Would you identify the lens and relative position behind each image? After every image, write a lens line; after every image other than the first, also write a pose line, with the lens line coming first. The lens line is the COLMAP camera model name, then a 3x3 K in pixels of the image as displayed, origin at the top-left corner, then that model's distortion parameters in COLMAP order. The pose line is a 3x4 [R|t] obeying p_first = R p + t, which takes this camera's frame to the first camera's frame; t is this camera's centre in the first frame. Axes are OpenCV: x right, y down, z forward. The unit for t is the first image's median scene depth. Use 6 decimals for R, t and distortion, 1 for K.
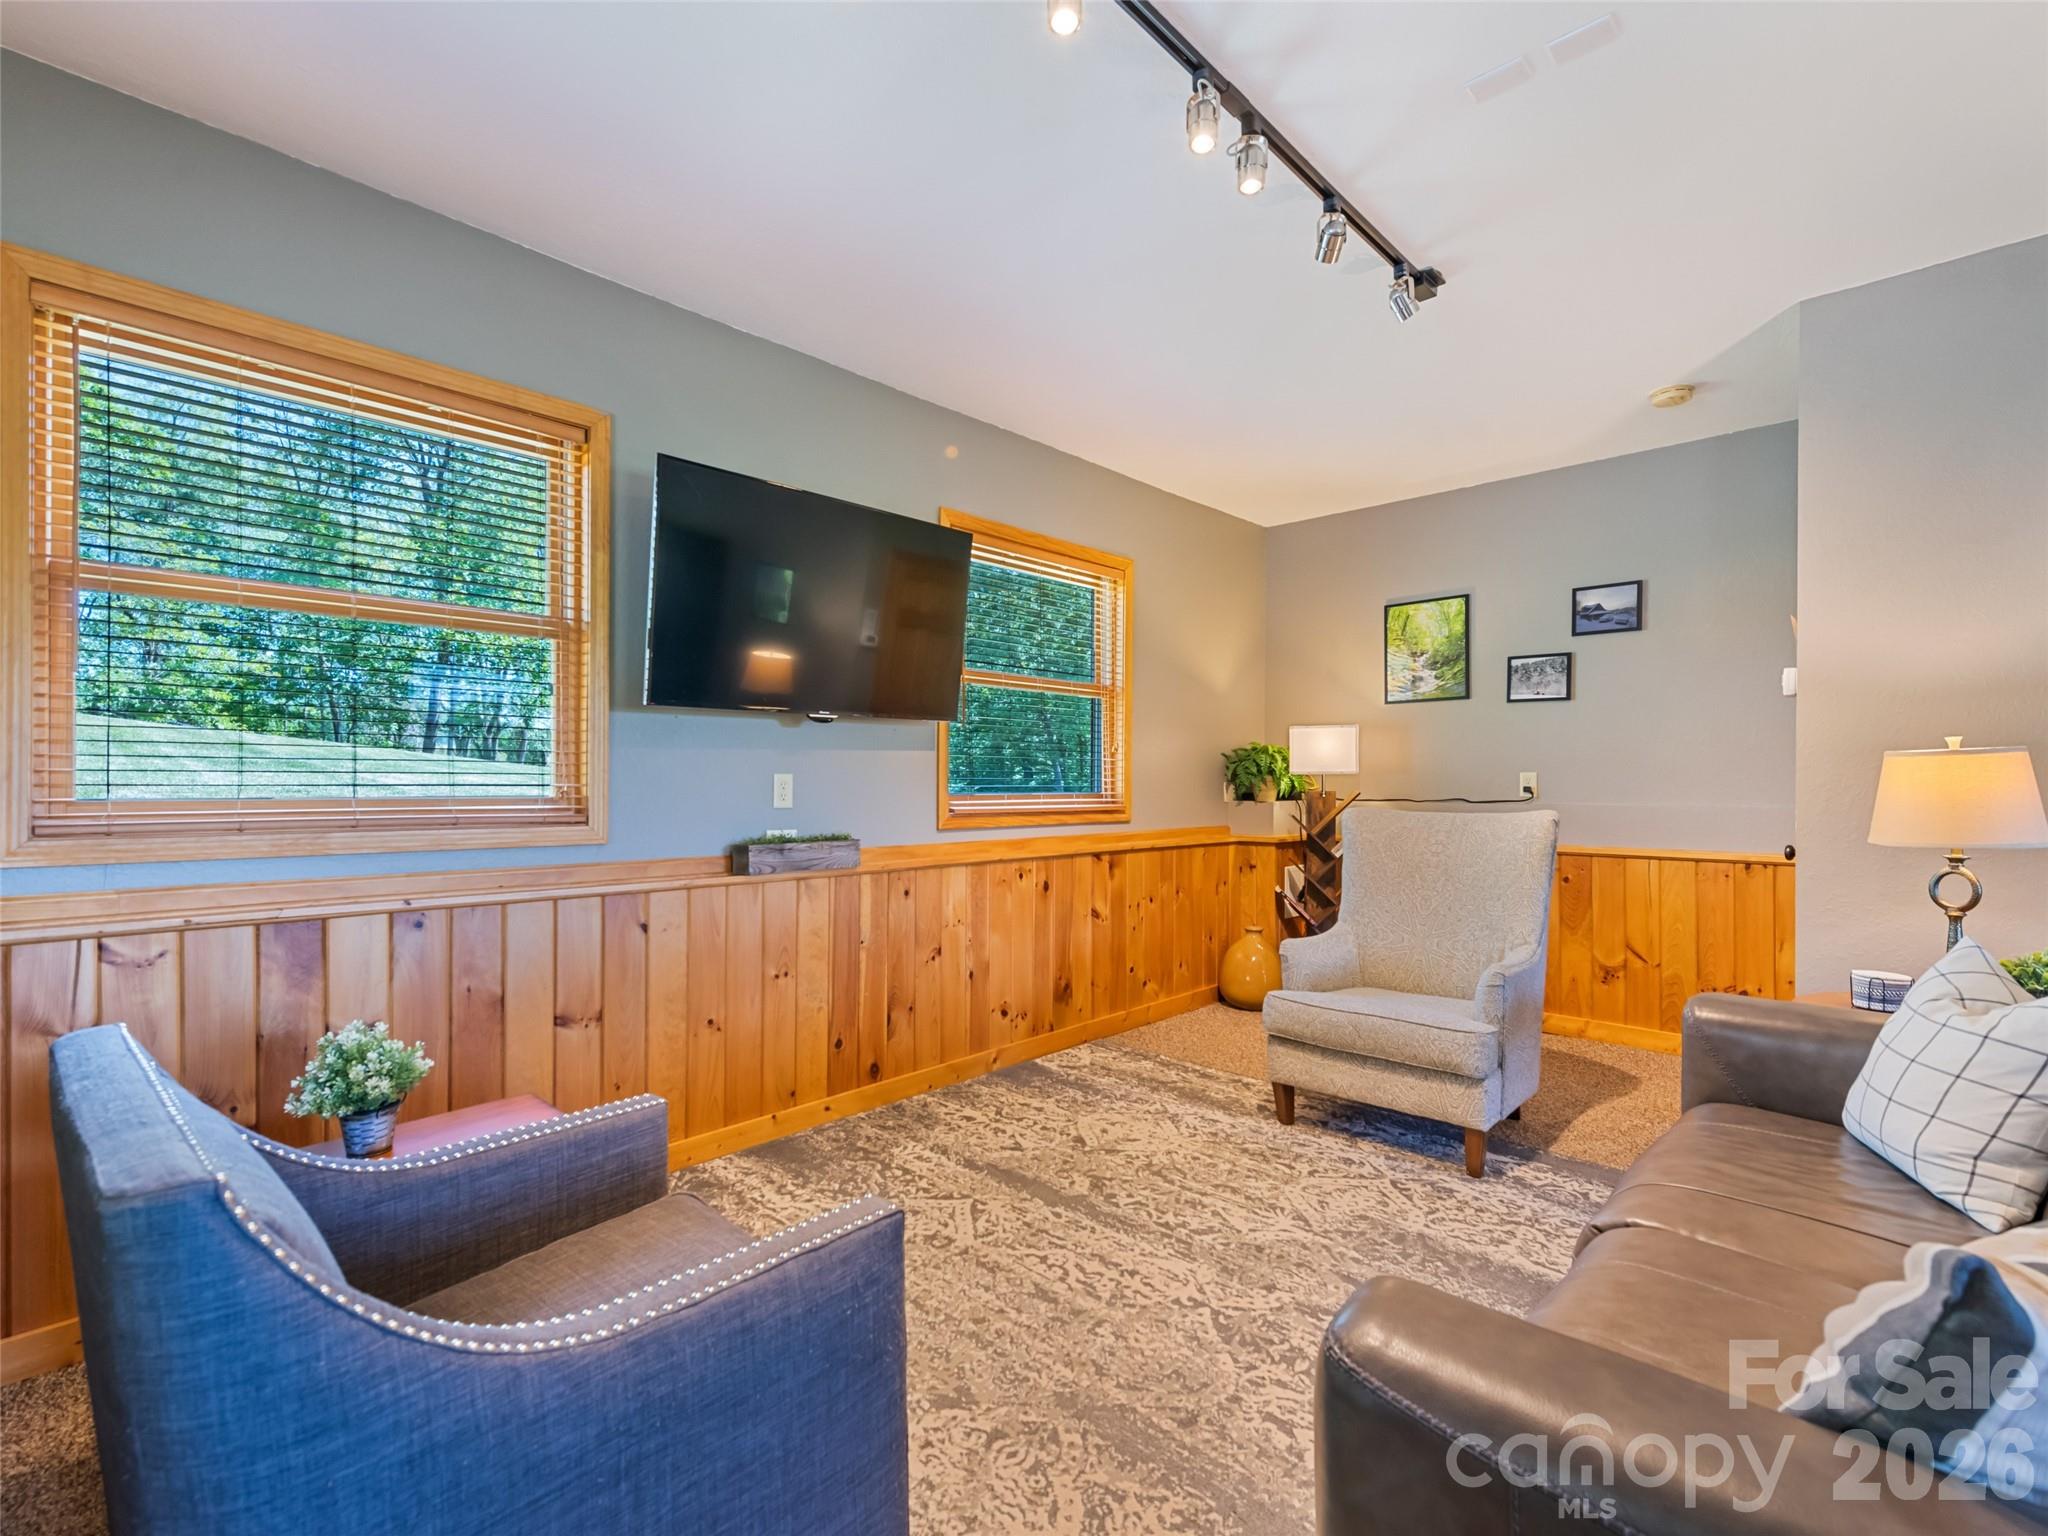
lens RADIAL K [[954.6, 0, 1020.1], [0, 954.6, 781.2], [0, 0, 1]] dist [0.009975, -0.000601]
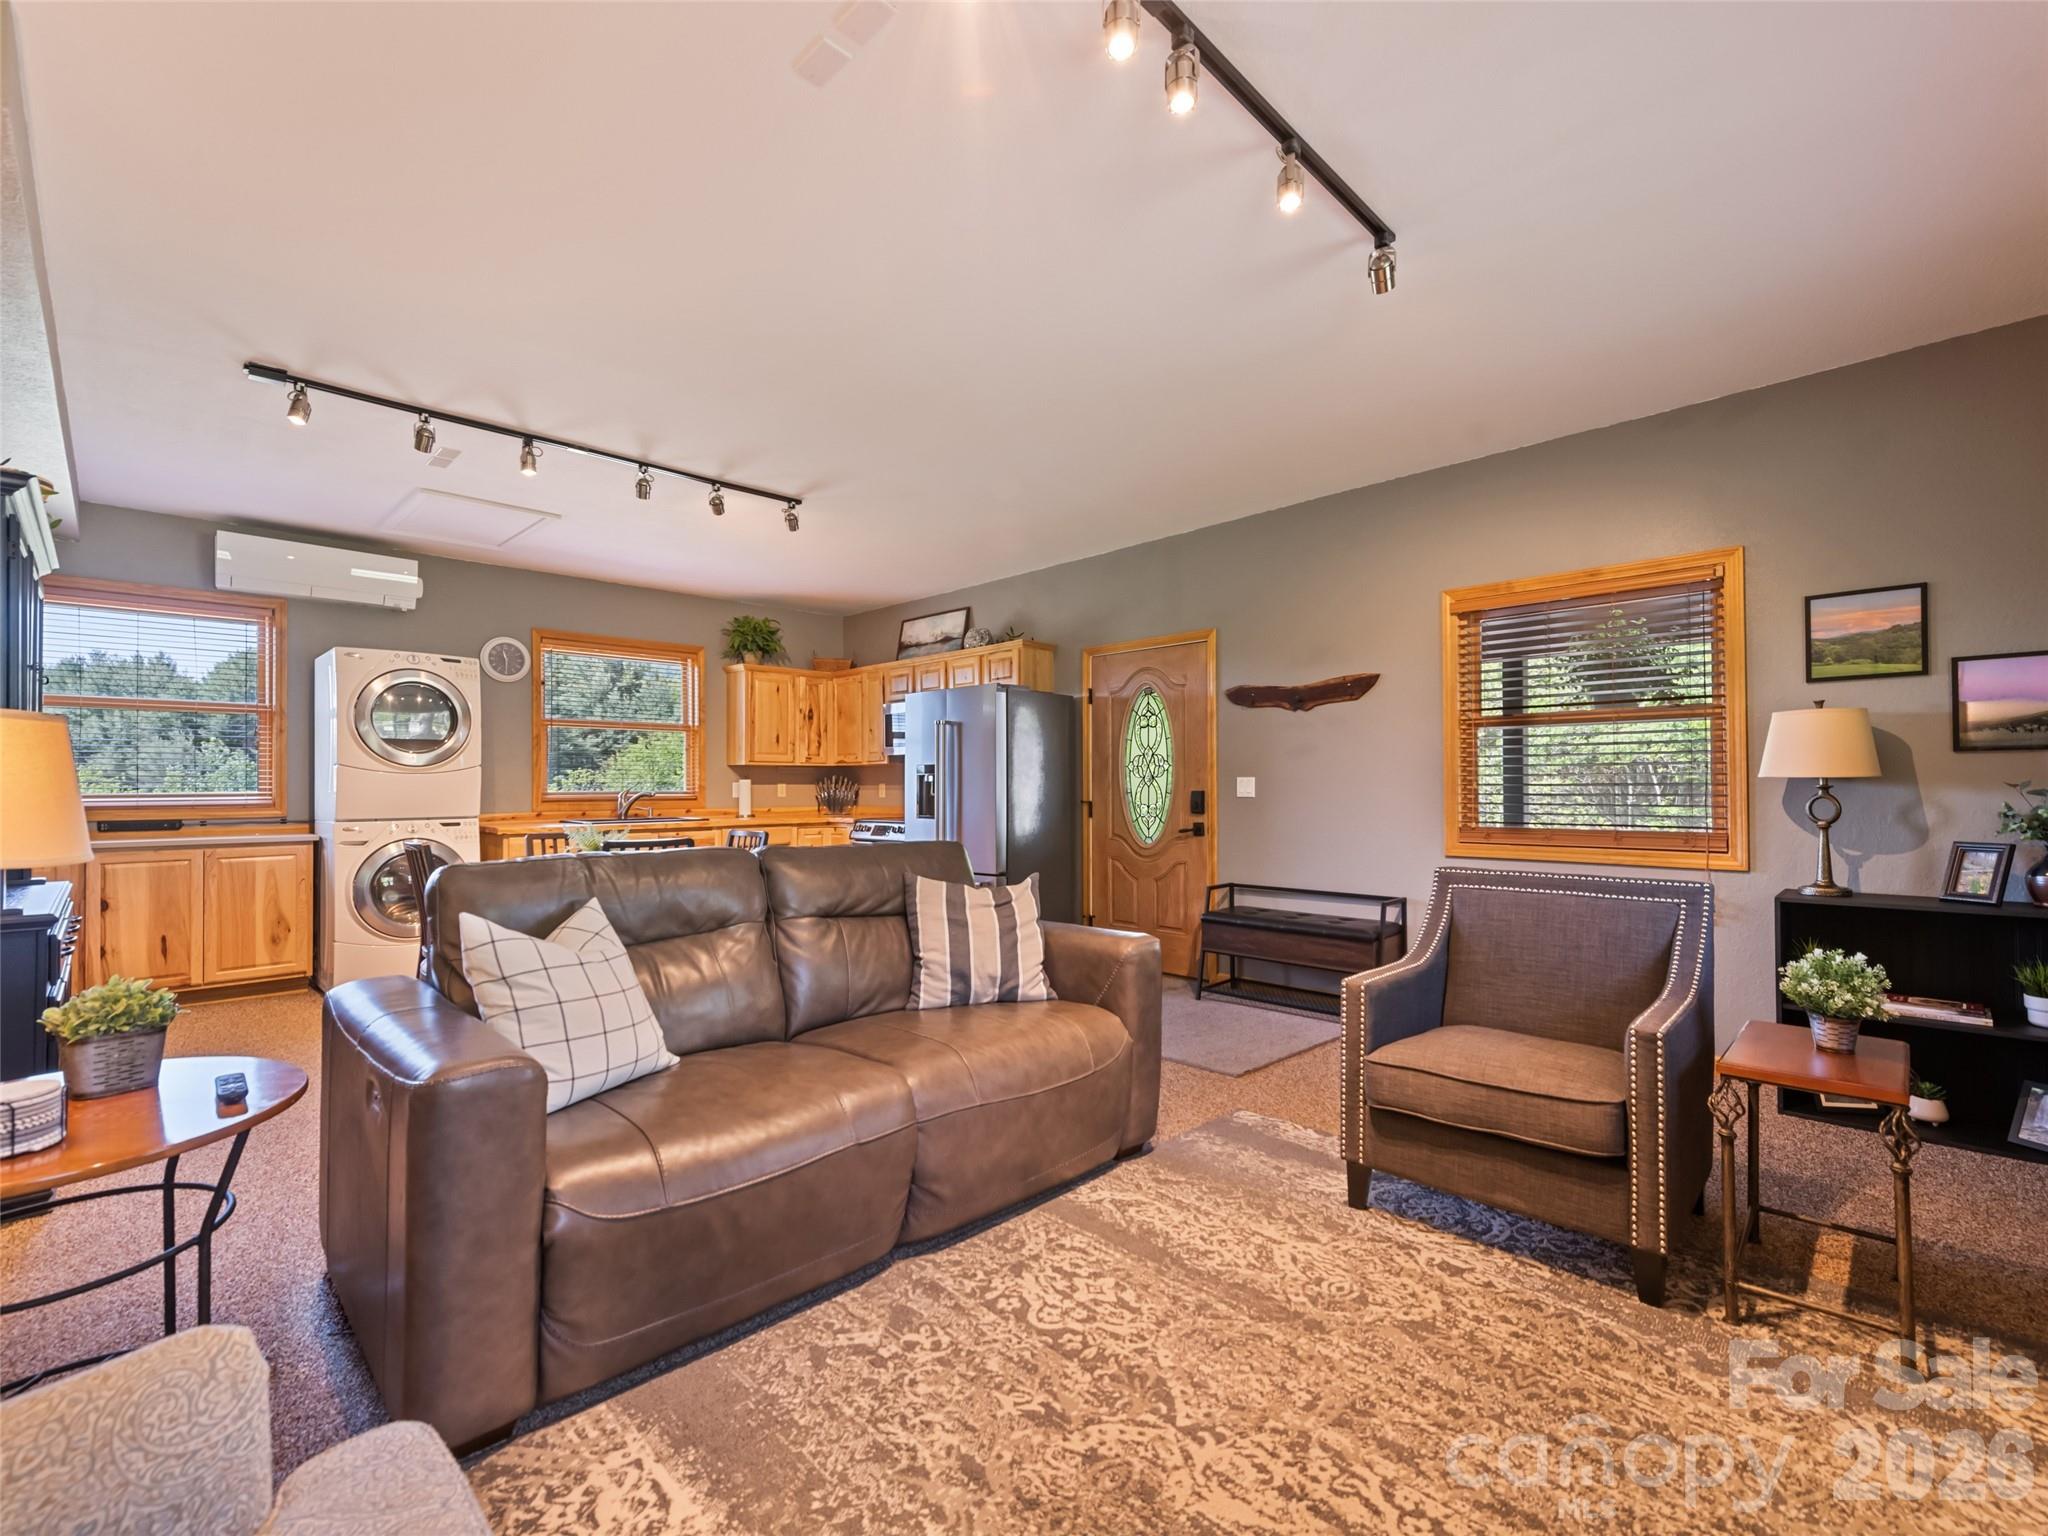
lens RADIAL K [[907.9, 0, 1028.1], [0, 907.9, 775.7], [0, 0, 1]] dist [0.018334, -0.006285]
pose [[-0.999869, 0.002576, 0.016001, 0.214963], [0.002352, 0.999899, -0.014002, 0.016304], [-0.016035, -0.013962, -0.999774, 1.235215]]
